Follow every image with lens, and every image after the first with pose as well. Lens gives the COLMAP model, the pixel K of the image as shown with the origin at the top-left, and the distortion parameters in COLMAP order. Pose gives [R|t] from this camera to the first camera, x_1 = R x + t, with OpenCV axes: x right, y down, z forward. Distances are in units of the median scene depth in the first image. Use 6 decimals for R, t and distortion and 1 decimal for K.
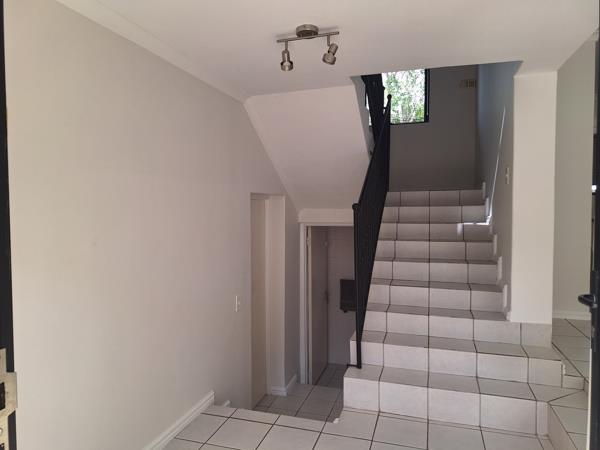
lens RADIAL K [[425.2, 0, 299.5], [0, 425.2, 226.2], [0, 0, 1]] dist [0.043995, -0.016864]
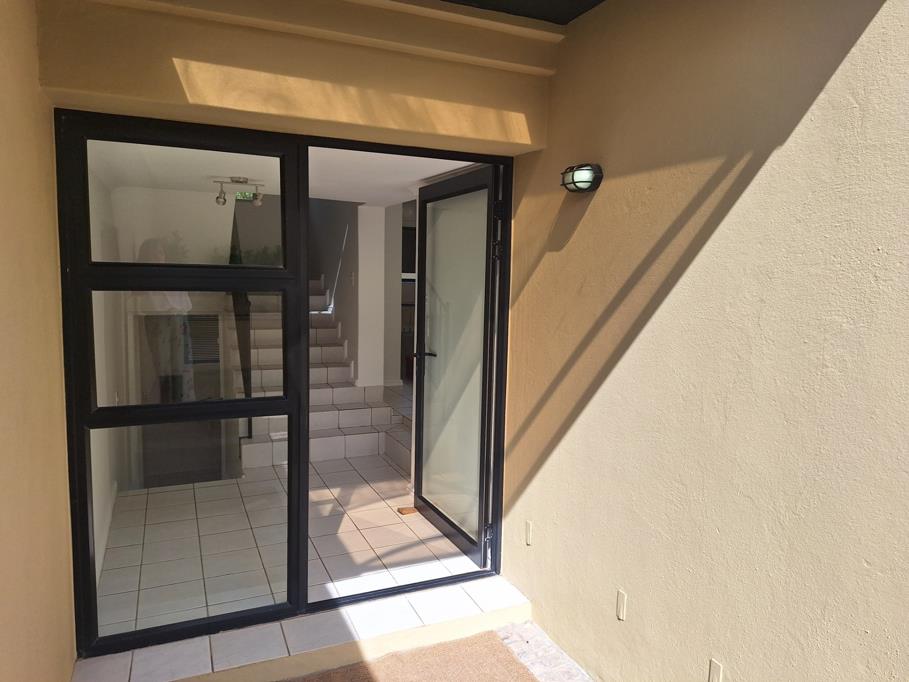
lens RADIAL K [[644.1, 0, 454.2], [0, 644.1, 341.6], [0, 0, 1]] dist [0.043995, -0.016864]
pose [[0.755401, -0.049411, 0.653398, -0.599183], [0.003428, 0.997437, 0.071464, -0.065284], [-0.655254, -0.051744, 0.753634, -0.725148]]
